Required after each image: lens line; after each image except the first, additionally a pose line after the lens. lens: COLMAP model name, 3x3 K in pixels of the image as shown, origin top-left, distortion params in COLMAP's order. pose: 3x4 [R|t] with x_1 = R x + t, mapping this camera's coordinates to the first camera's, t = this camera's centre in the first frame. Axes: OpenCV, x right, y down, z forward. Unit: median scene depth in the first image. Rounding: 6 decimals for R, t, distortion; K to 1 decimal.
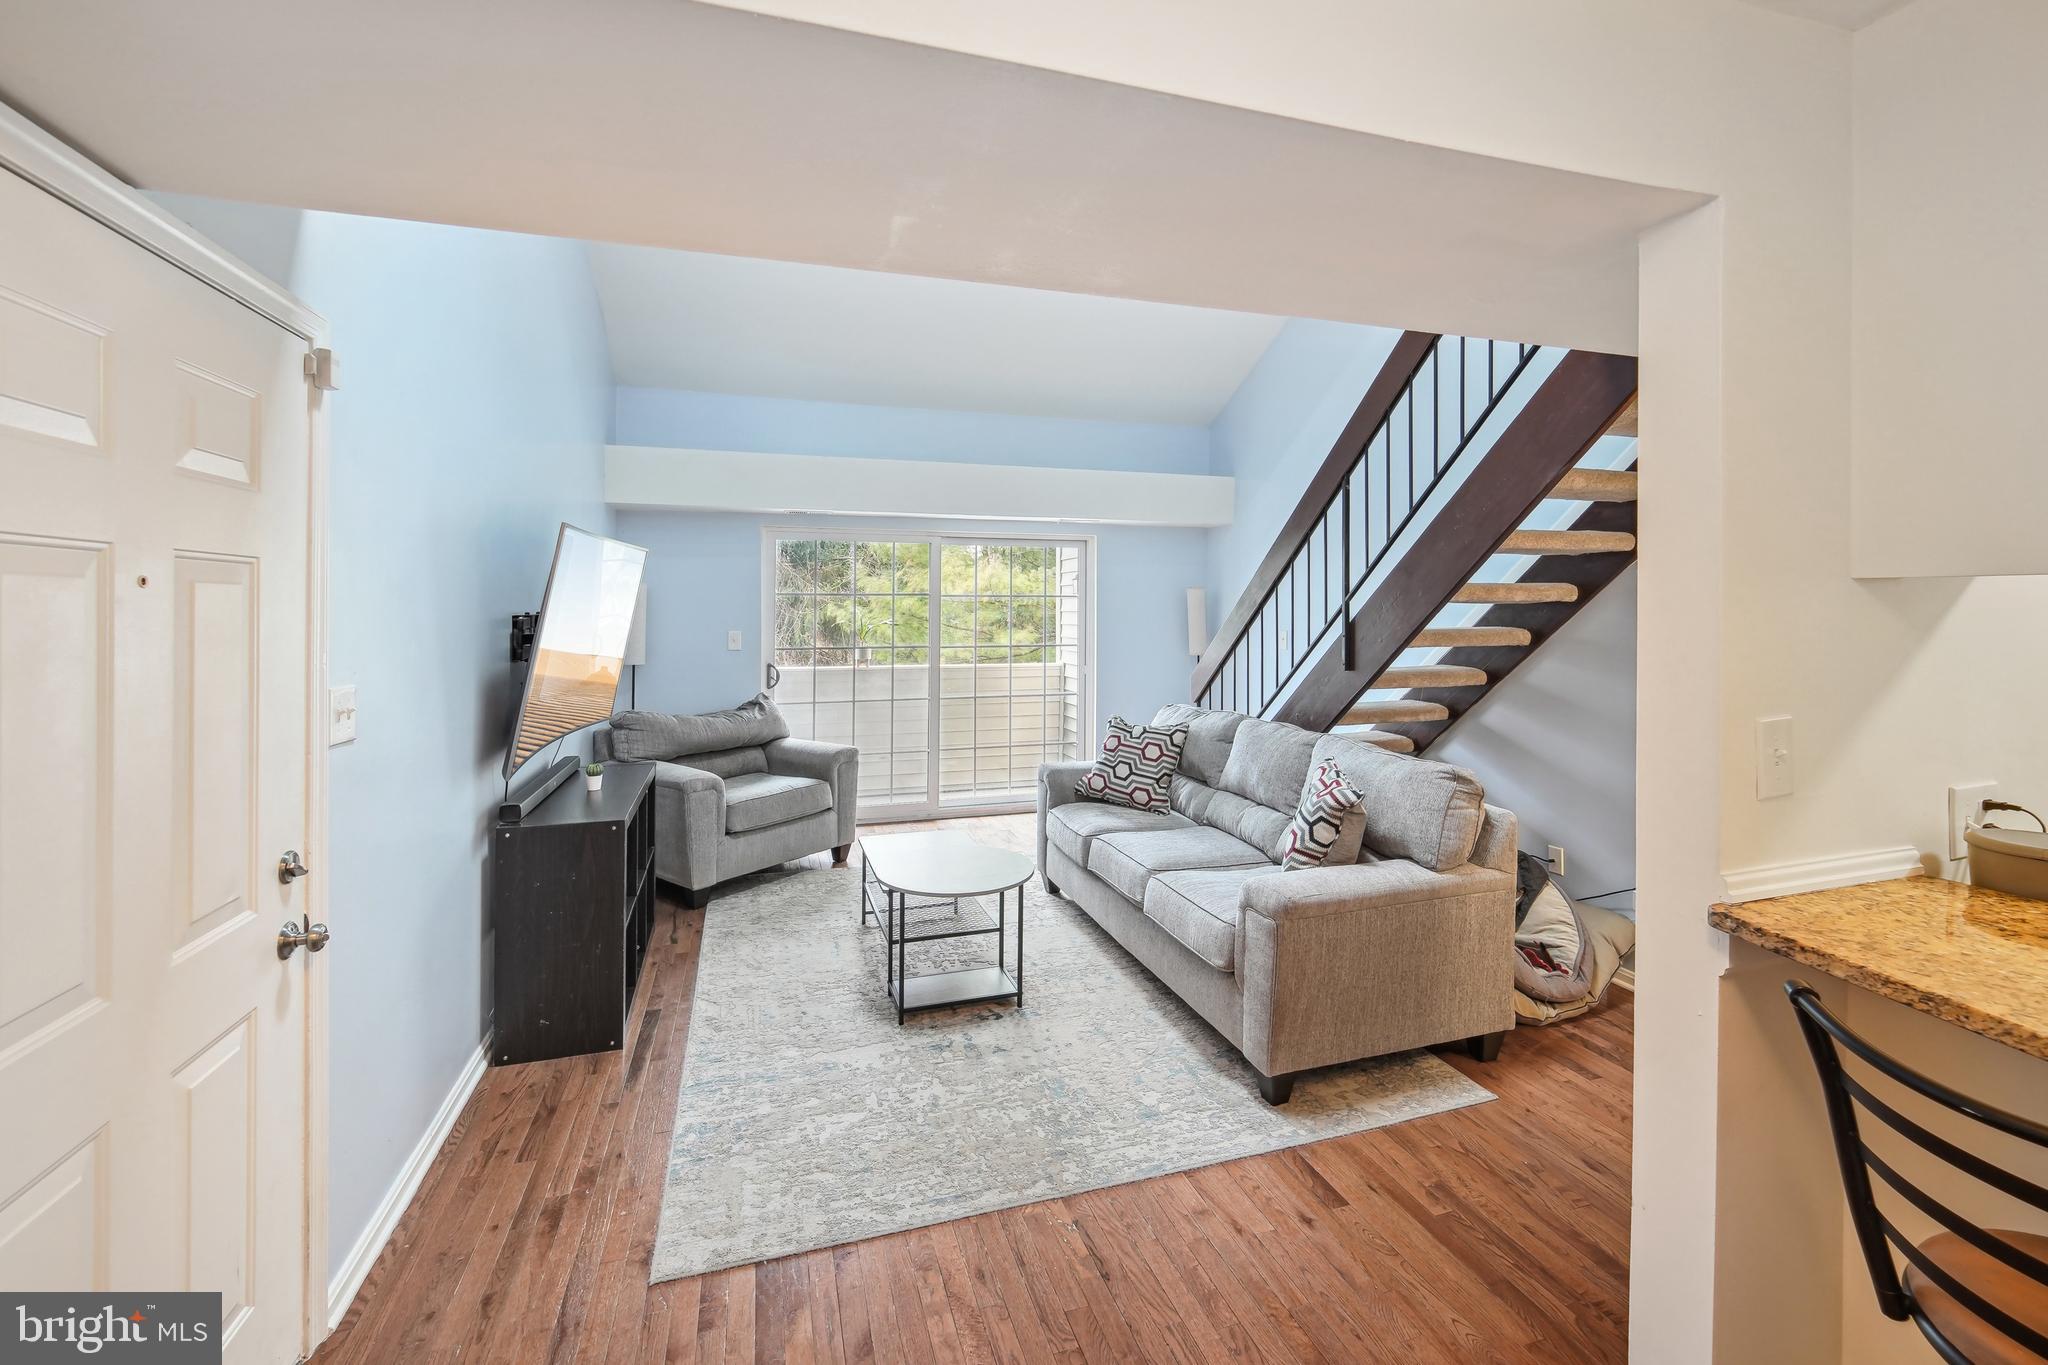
lens RADIAL K [[844.3, 0, 1028.5], [0, 844.3, 646.4], [0, 0, 1]] dist [-0.003789, -0.000451]
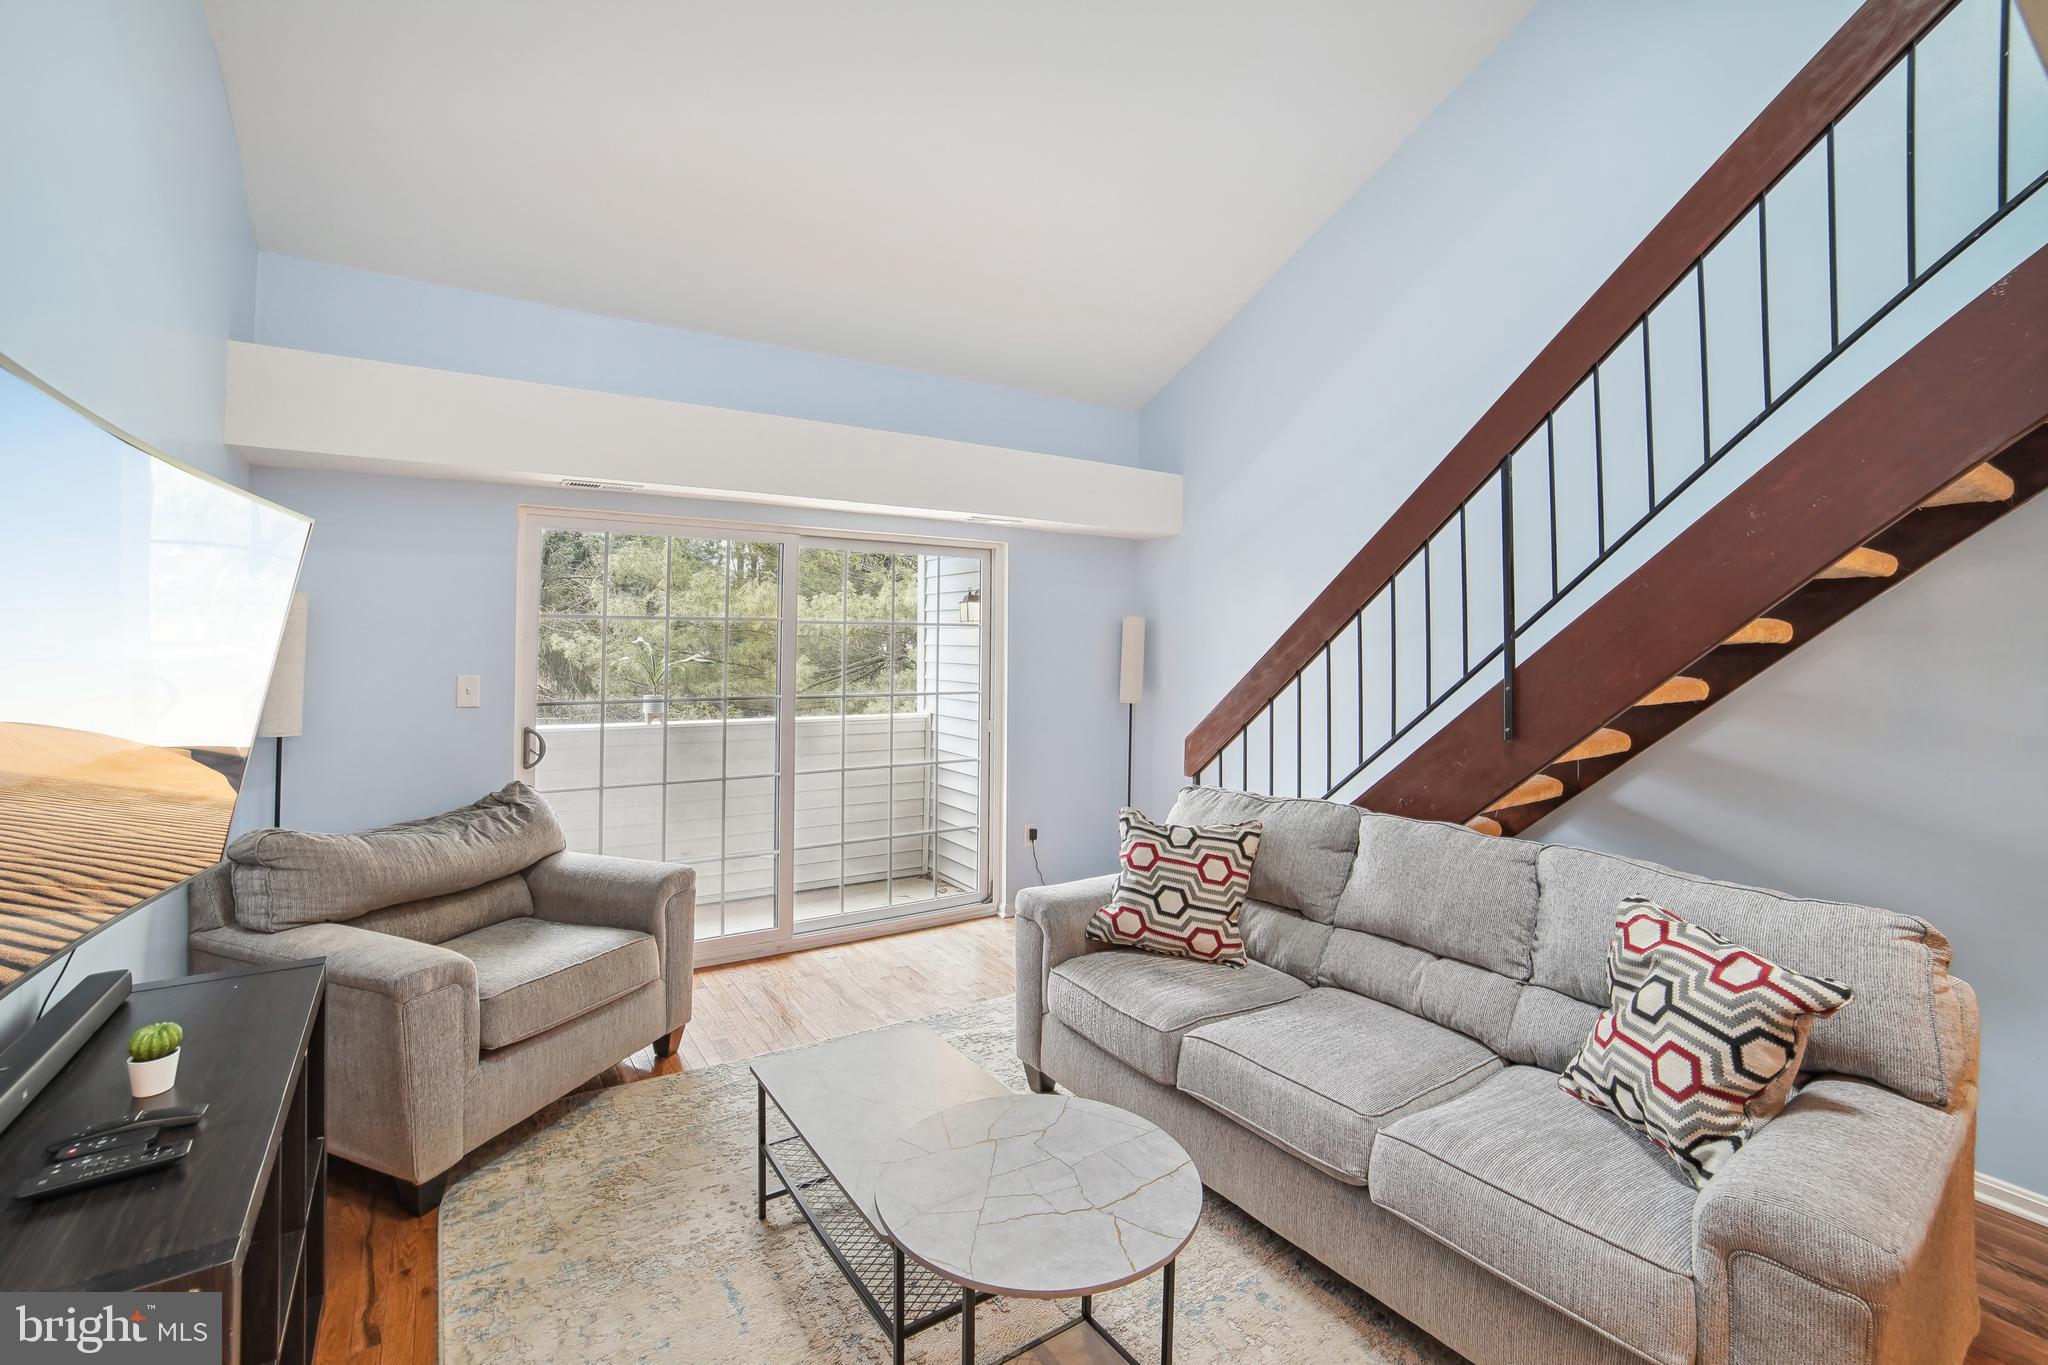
lens RADIAL K [[891.8, 0, 1022.7], [0, 891.8, 666.7], [0, 0, 1]] dist [-0.090033, 0.033530]
pose [[0.962886, 0.003254, 0.269888, -0.174865], [0.001554, 0.999844, -0.017601, -0.017157], [-0.269903, 0.017367, 0.962731, 0.390434]]
